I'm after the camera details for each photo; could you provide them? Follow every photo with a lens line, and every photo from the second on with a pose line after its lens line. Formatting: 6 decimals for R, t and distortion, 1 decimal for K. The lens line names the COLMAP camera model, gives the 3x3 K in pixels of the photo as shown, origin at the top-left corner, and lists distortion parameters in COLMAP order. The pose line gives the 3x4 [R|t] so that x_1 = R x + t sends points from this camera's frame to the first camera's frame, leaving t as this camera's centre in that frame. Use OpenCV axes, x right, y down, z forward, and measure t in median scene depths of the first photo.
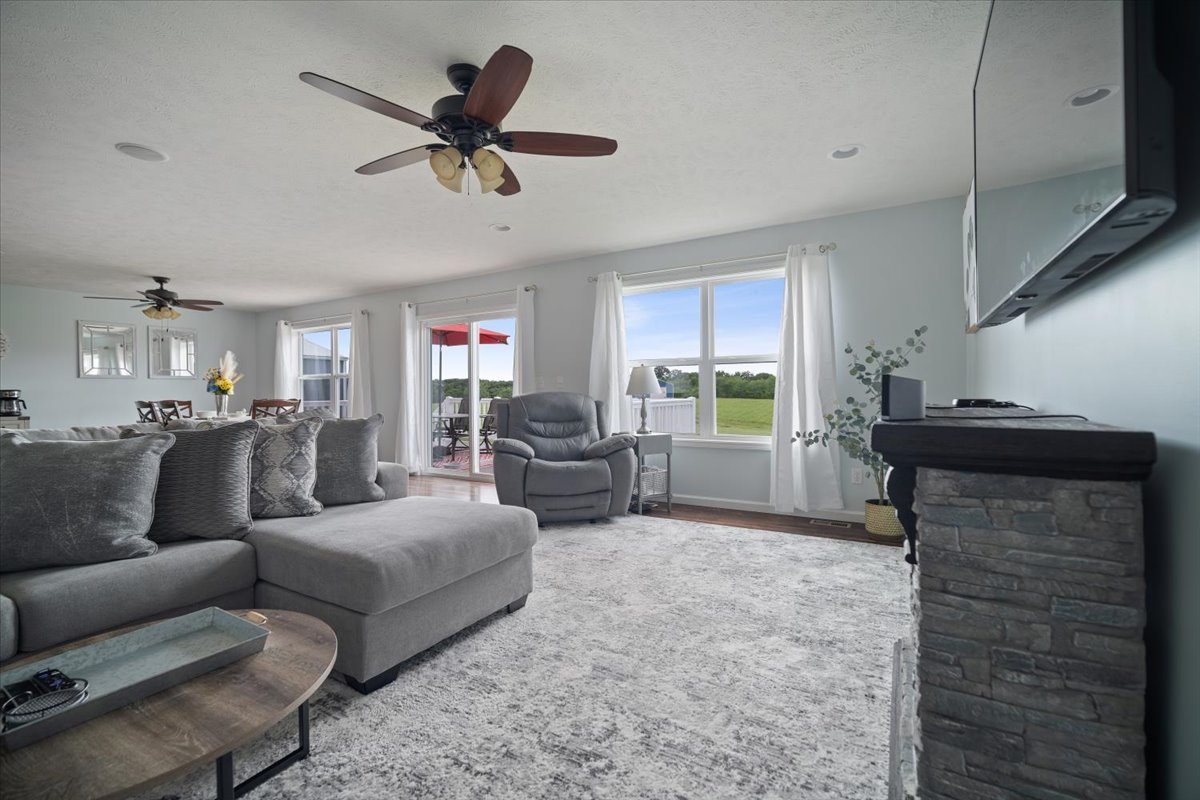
lens RADIAL K [[523.1, 0, 600.0], [0, 523.1, 400.0], [0, 0, 1]] dist [-0.008812, 0.000888]
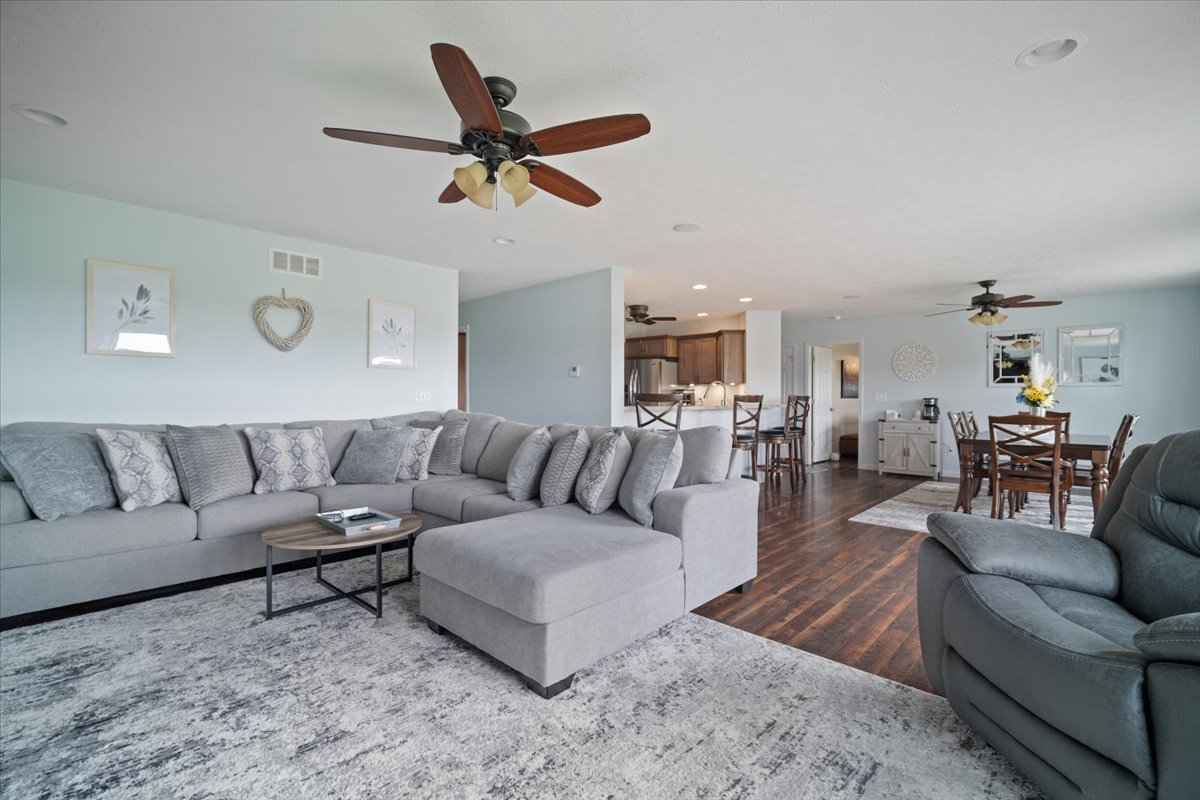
lens RADIAL K [[523.1, 0, 600.0], [0, 523.1, 400.0], [0, 0, 1]] dist [-0.008812, 0.000888]
pose [[-0.226100, 0.016377, -0.973966, 0.665396], [-0.018268, 0.999612, 0.021049, -0.070033], [0.973933, 0.022551, -0.225713, 1.439329]]
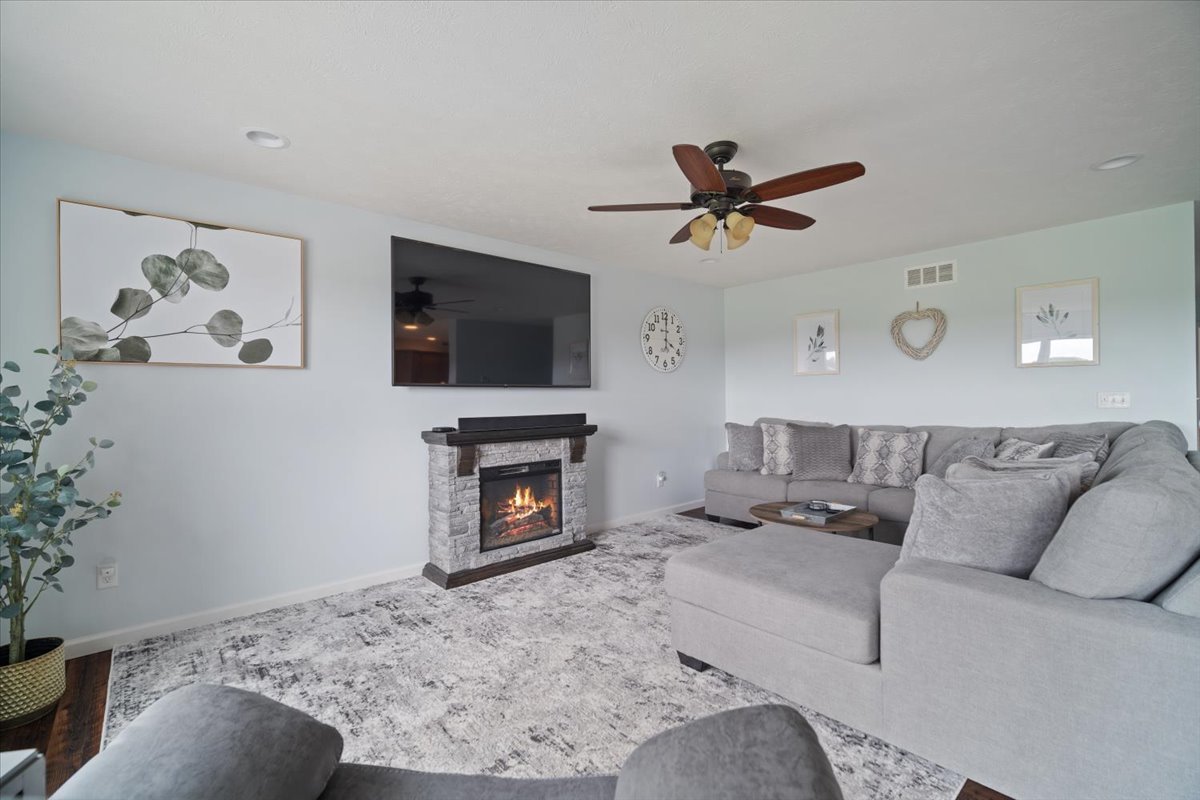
lens RADIAL K [[523.1, 0, 600.0], [0, 523.1, 400.0], [0, 0, 1]] dist [-0.008812, 0.000888]
pose [[-0.953487, 0.021571, 0.300660, -0.342121], [0.027899, 0.999470, 0.016768, -0.099327], [-0.300139, 0.024377, -0.953584, 2.214197]]
